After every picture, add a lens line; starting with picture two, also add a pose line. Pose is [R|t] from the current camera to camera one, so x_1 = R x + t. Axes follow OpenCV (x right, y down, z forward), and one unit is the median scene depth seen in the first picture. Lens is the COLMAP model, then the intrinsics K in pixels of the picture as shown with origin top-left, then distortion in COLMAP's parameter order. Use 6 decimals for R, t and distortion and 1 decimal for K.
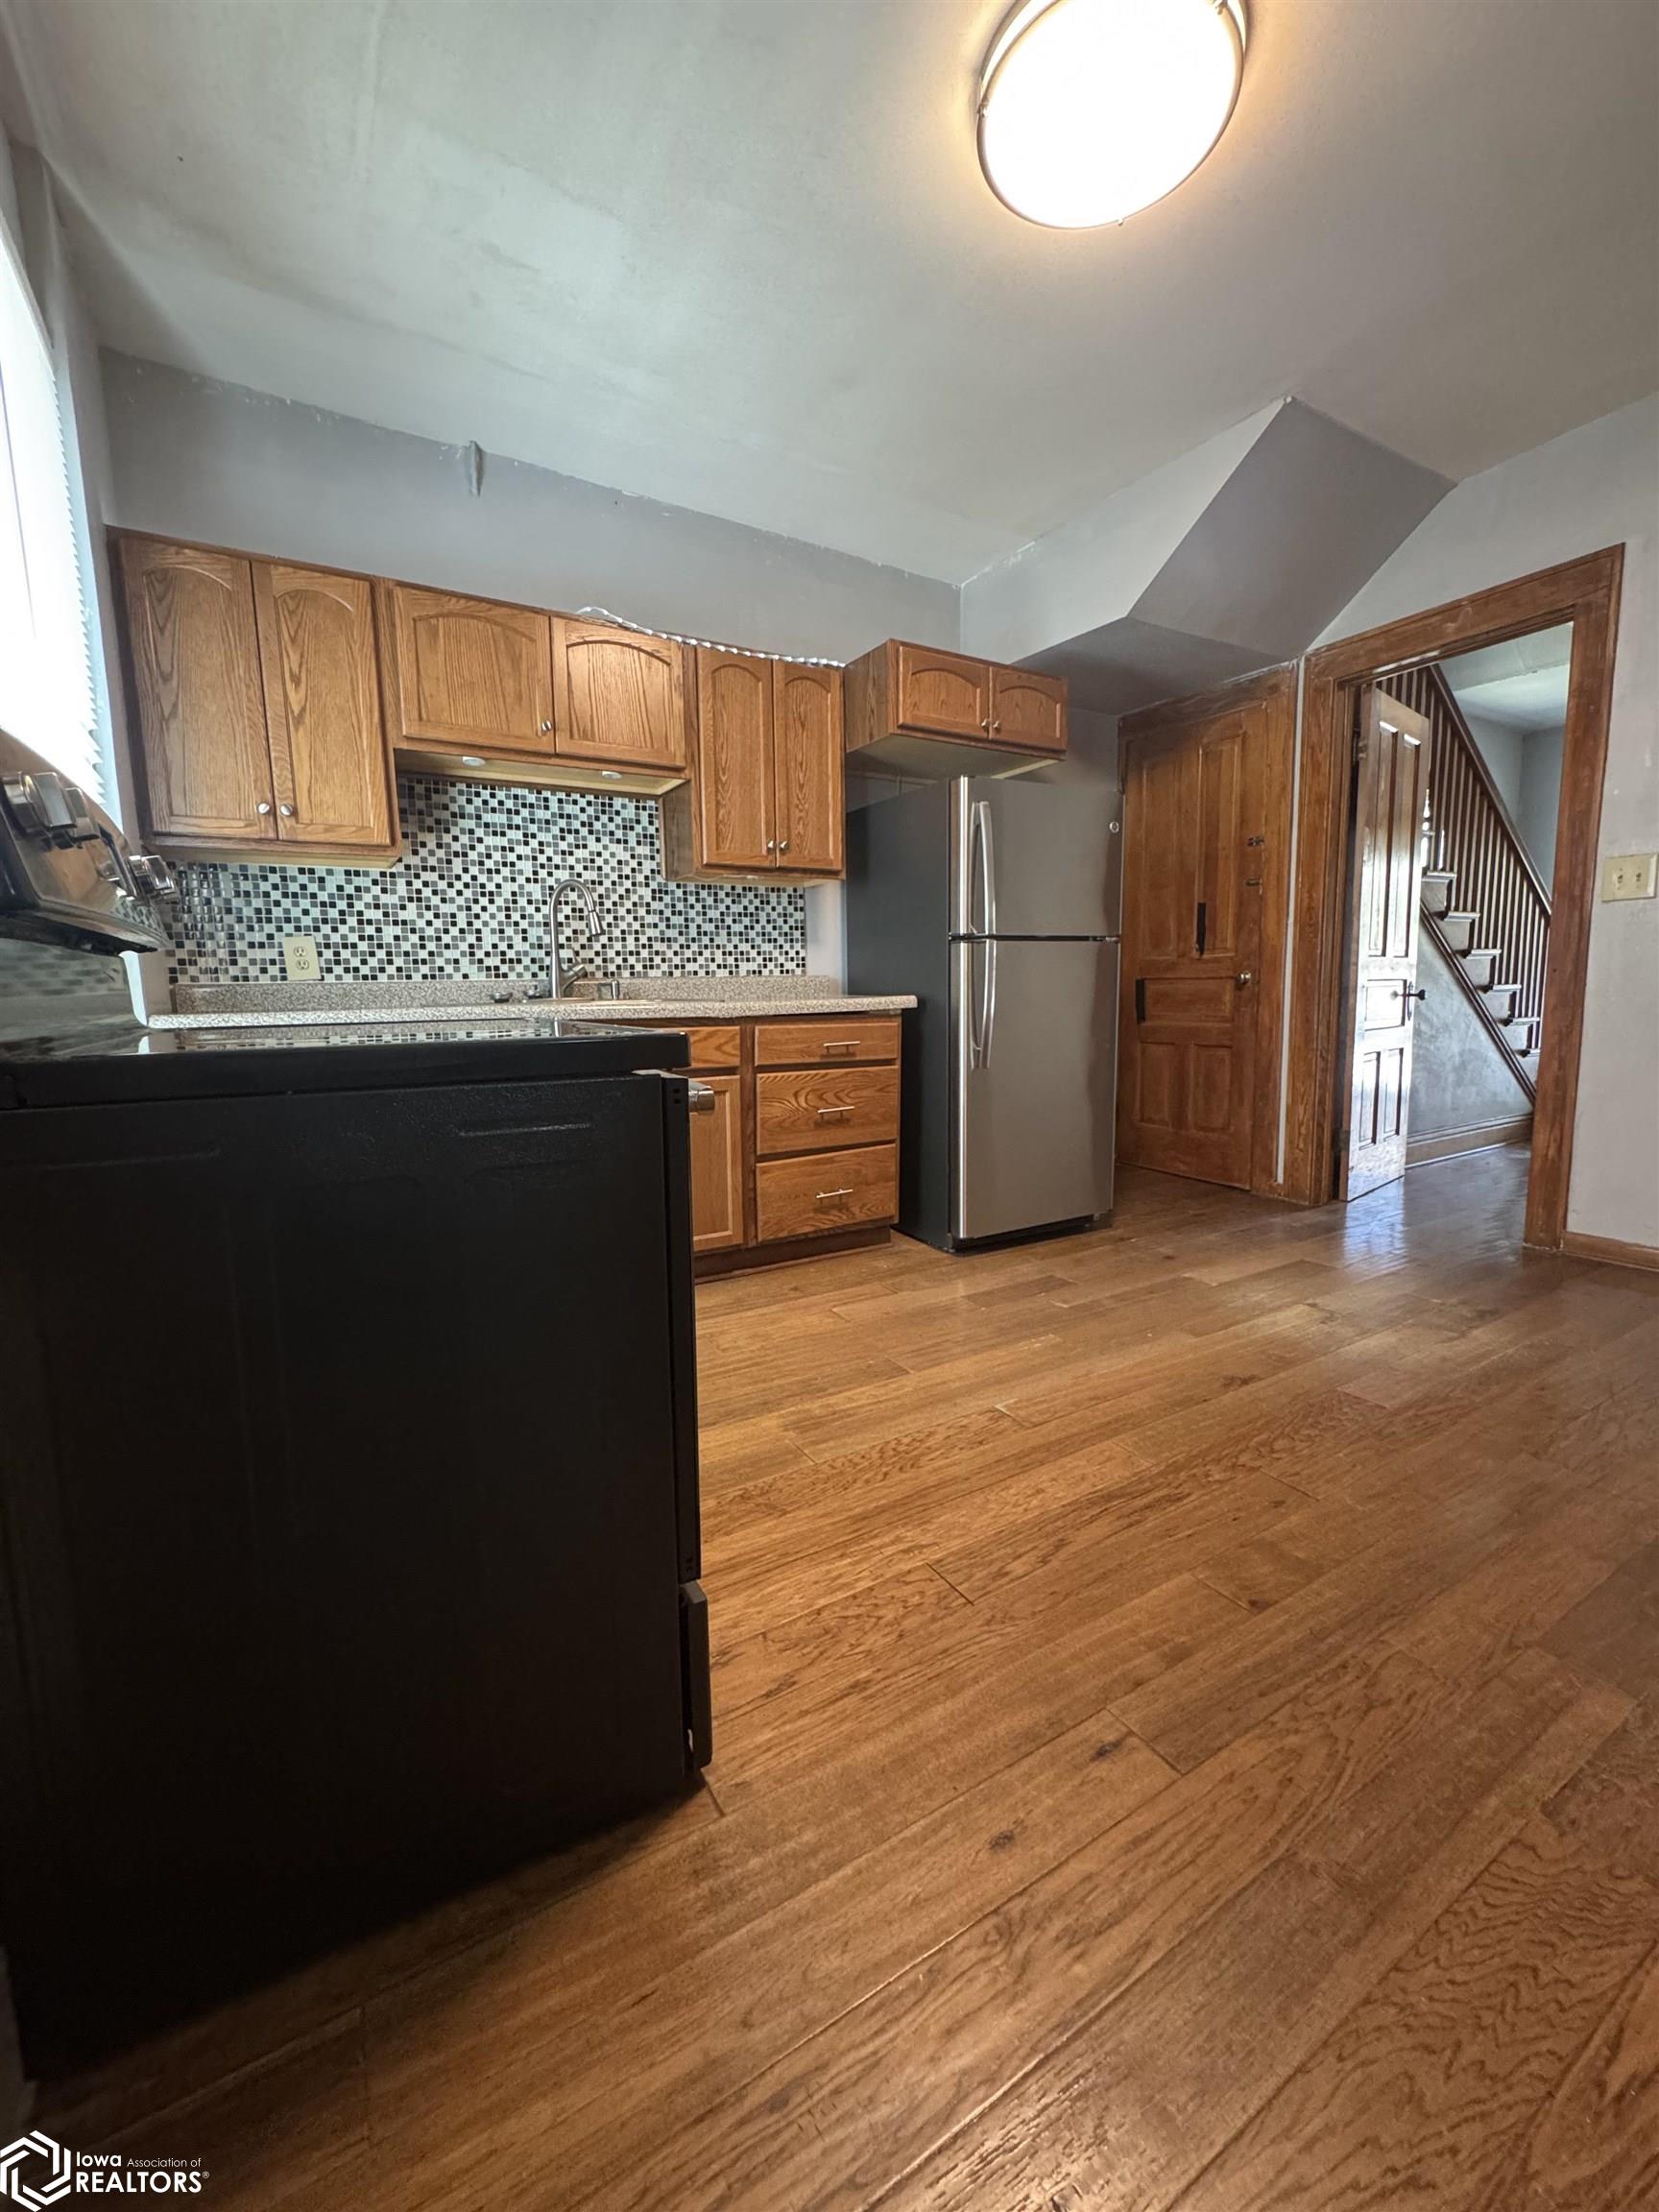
lens RADIAL K [[889.8, 0, 828.7], [0, 889.8, 1100.8], [0, 0, 1]] dist [-0.006285, 0.000983]
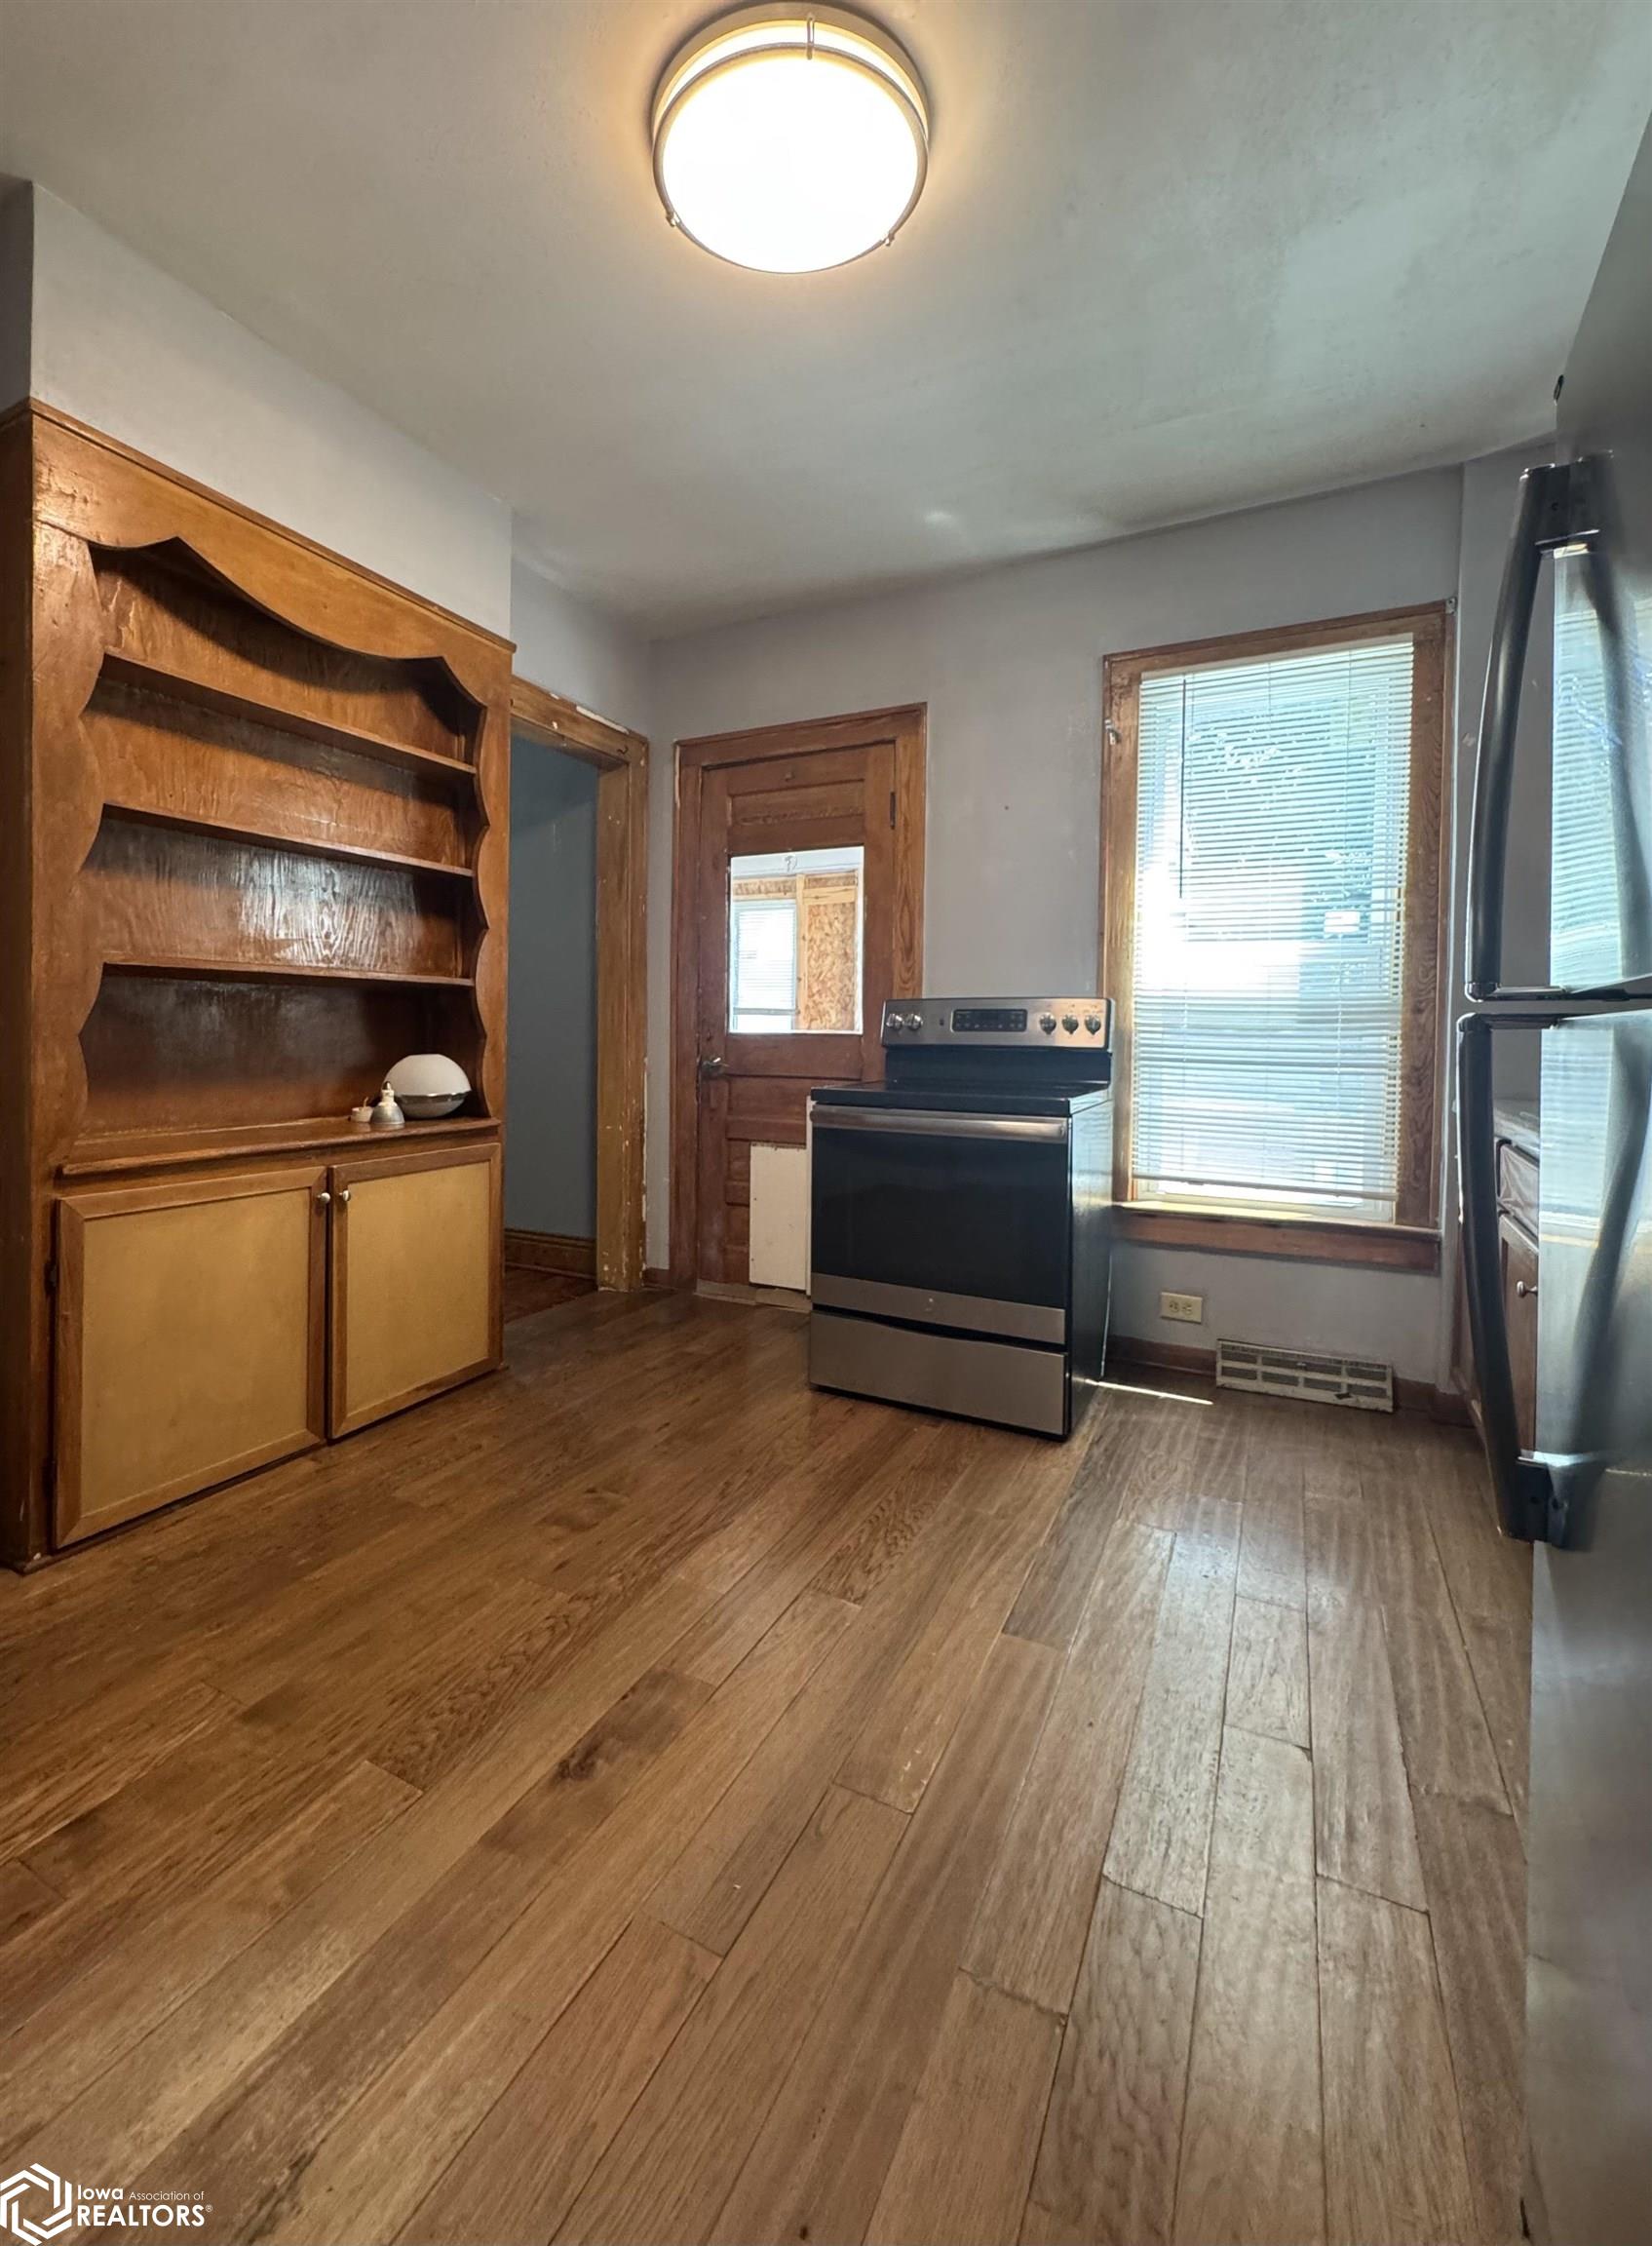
lens RADIAL K [[990.5, 0, 760.2], [0, 990.5, 1044.6], [0, 0, 1]] dist [-0.002692, 0.002390]
pose [[-0.859844, 0.017903, -0.510243, 0.488132], [-0.061541, 0.988464, 0.138389, -0.197483], [0.506834, 0.150394, -0.848823, 1.110746]]
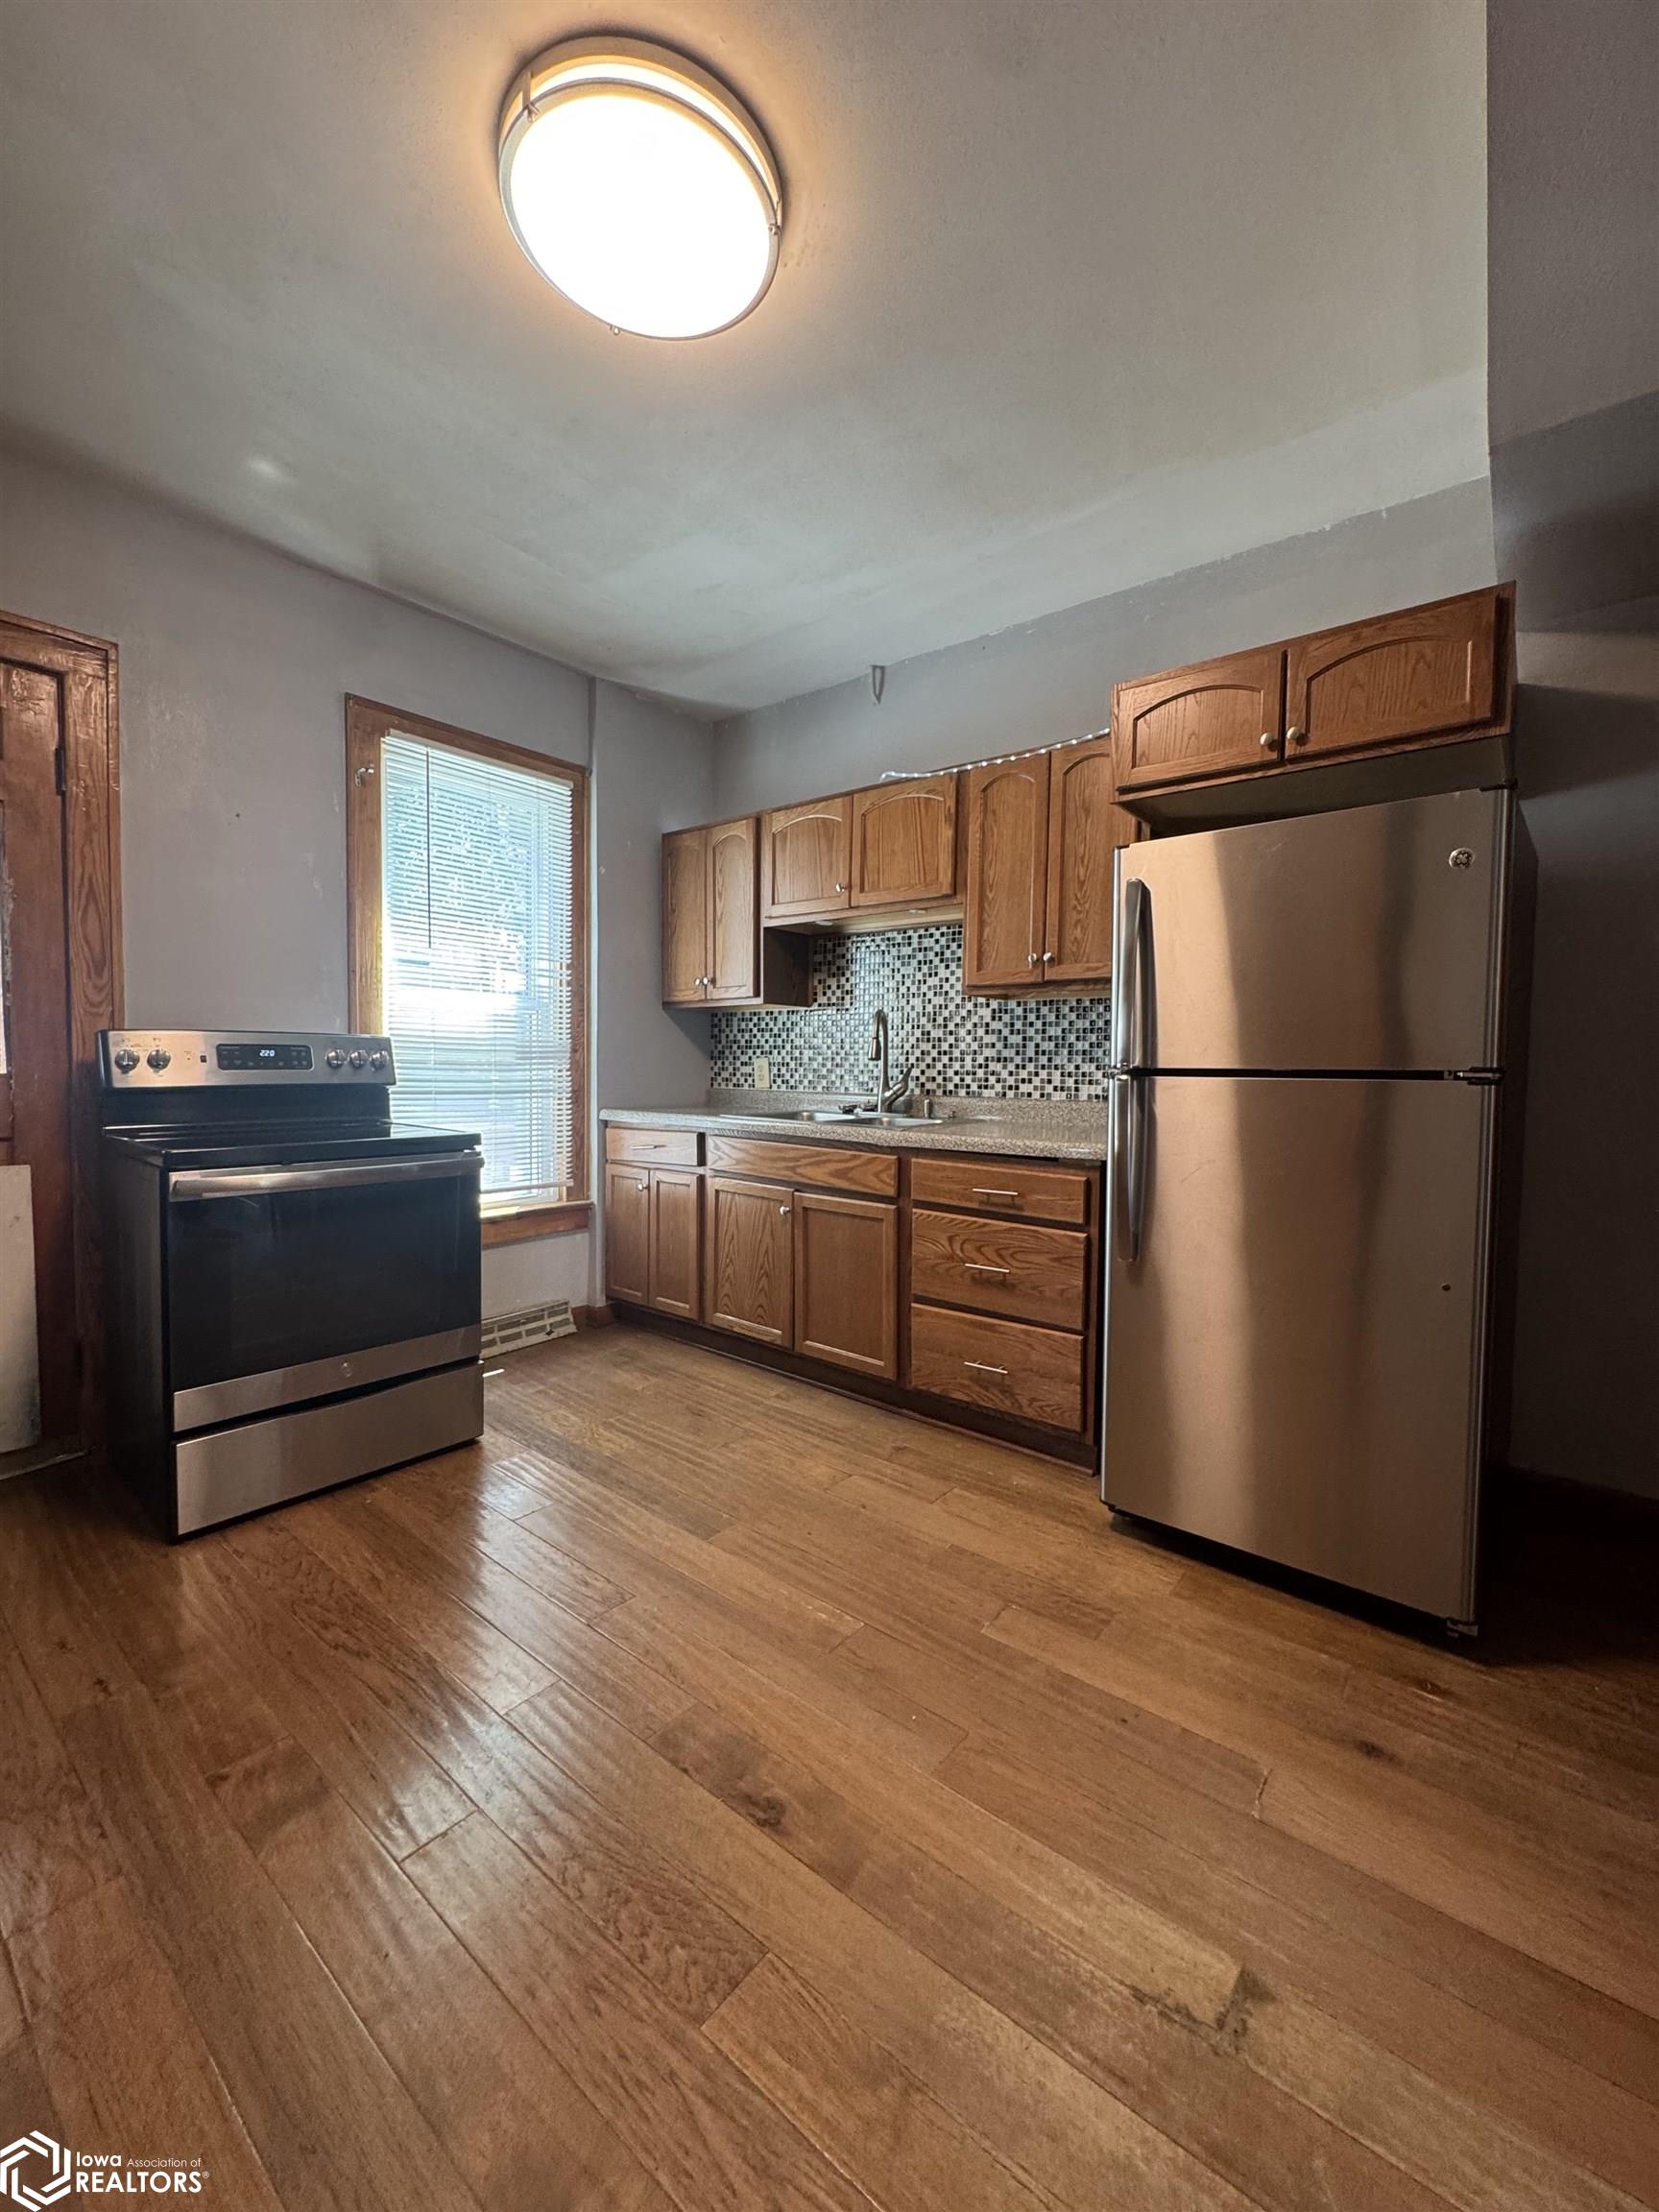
lens RADIAL K [[889.8, 0, 831.7], [0, 889.8, 1101.7], [0, 0, 1]] dist [-0.006285, 0.000983]
pose [[0.344313, 0.064059, -0.936667, 0.725630], [-0.138347, 0.990240, 0.016868, -0.138191], [0.928606, 0.123777, 0.349815, 0.540158]]
